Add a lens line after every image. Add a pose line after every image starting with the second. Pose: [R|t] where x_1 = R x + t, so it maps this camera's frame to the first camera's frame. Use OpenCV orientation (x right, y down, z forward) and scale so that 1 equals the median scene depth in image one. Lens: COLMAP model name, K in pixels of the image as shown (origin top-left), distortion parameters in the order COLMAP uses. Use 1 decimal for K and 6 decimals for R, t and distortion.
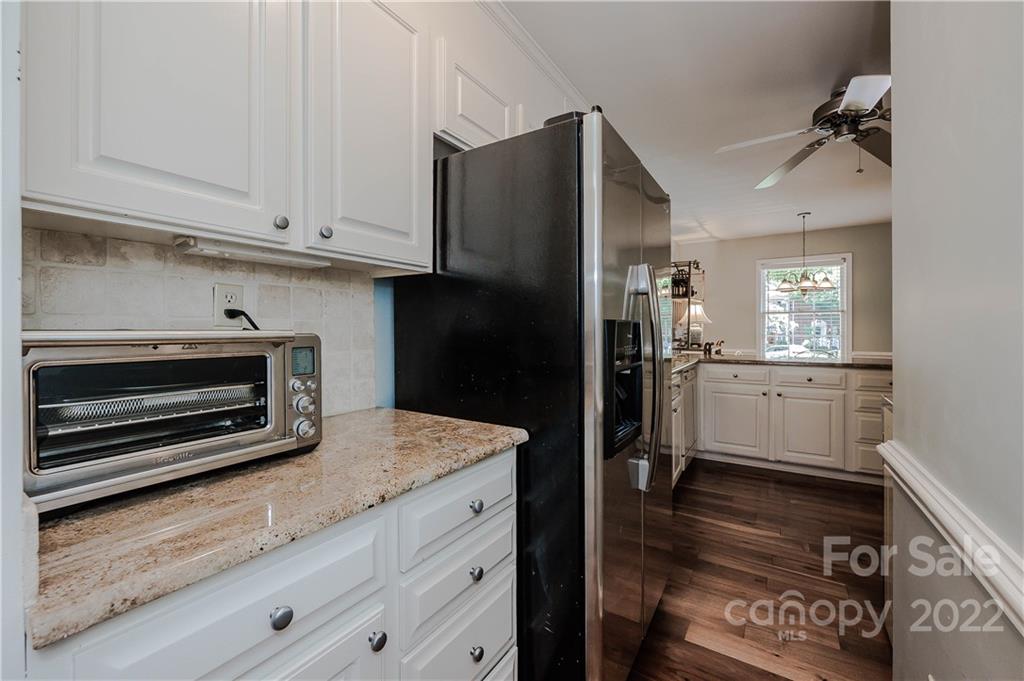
lens RADIAL K [[410.7, 0, 512.0], [0, 410.7, 329.8], [0, 0, 1]] dist [-0.001949, -0.000272]
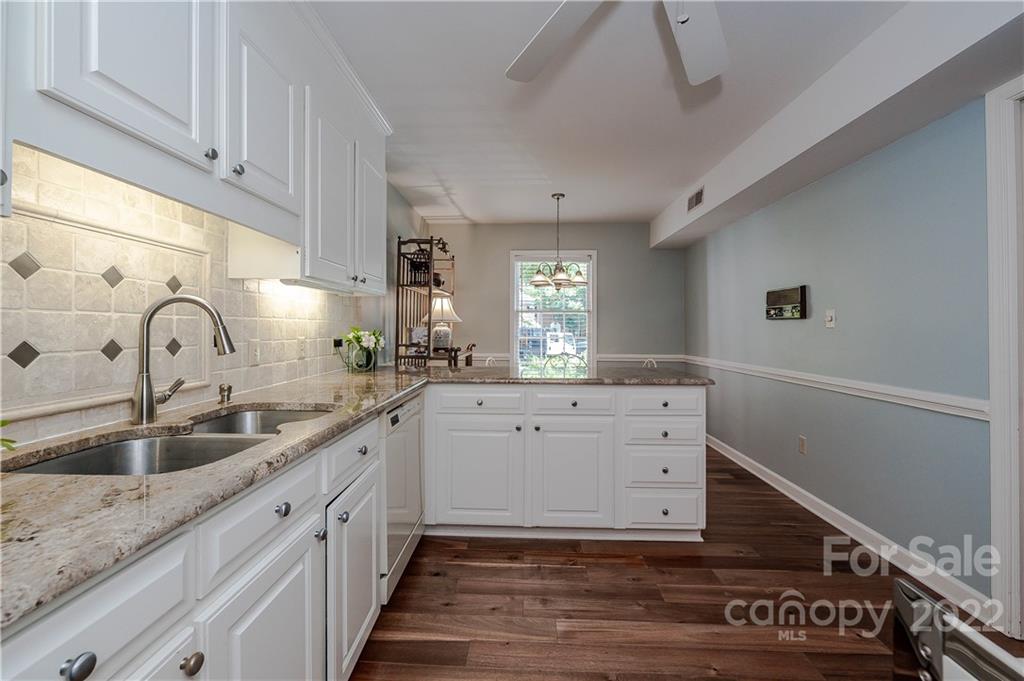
lens RADIAL K [[410.7, 0, 512.0], [0, 410.7, 329.8], [0, 0, 1]] dist [-0.001949, -0.000272]
pose [[0.858597, 0.003624, 0.512639, 0.180759], [-0.003408, 0.999993, -0.001362, -0.000783], [-0.512640, -0.000578, 0.858603, 0.296467]]
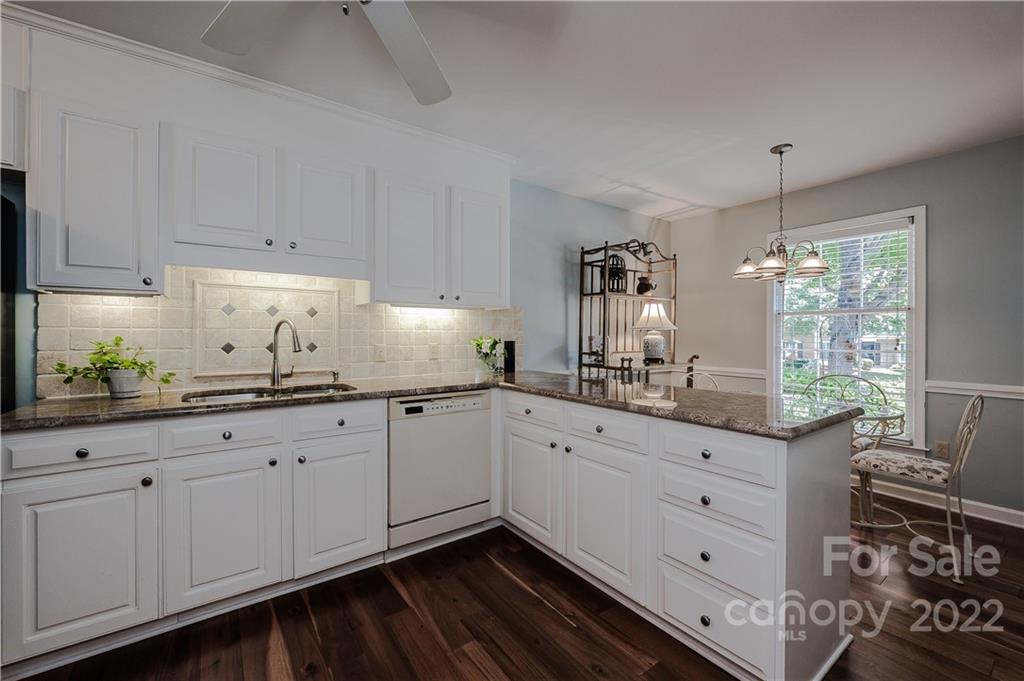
lens RADIAL K [[418.2, 0, 507.4], [0, 418.2, 335.6], [0, 0, 1]] dist [-0.001191, 0.000006]
pose [[0.931103, 0.005326, -0.364718, 0.530654], [-0.006488, 0.999977, -0.001960, -0.003438], [0.364699, 0.004191, 0.931116, 0.267685]]
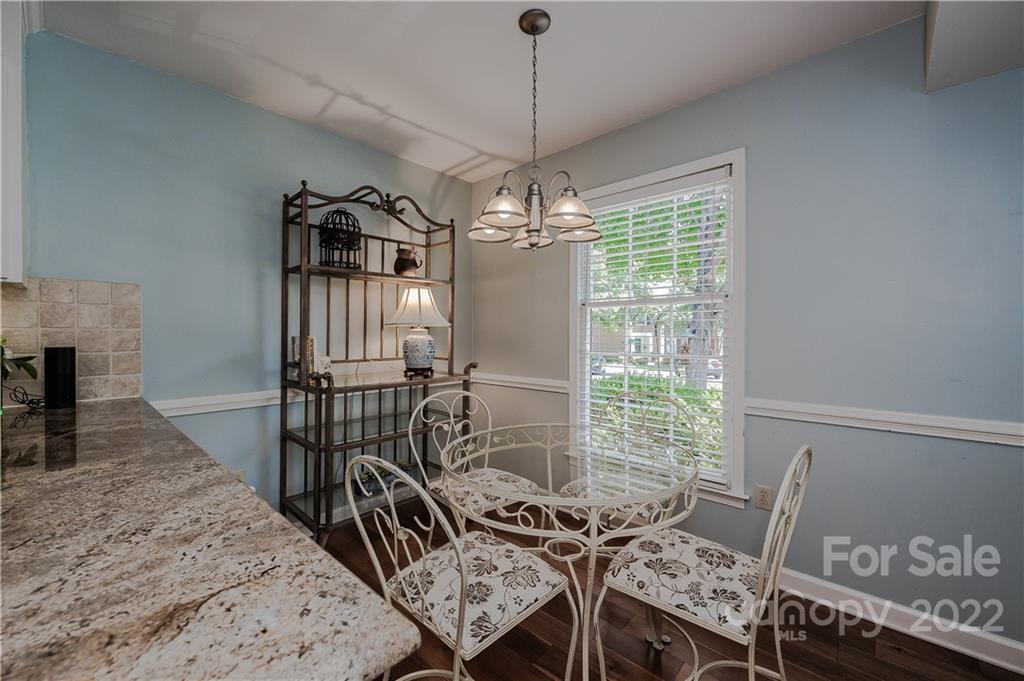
lens RADIAL K [[409.8, 0, 511.3], [0, 409.8, 337.3], [0, 0, 1]] dist [-0.009311, -0.000160]
pose [[0.986545, 0.001441, -0.163484, 0.707864], [-0.001071, 0.999997, 0.002350, -0.005374], [0.163486, -0.002143, 0.986543, 0.606095]]
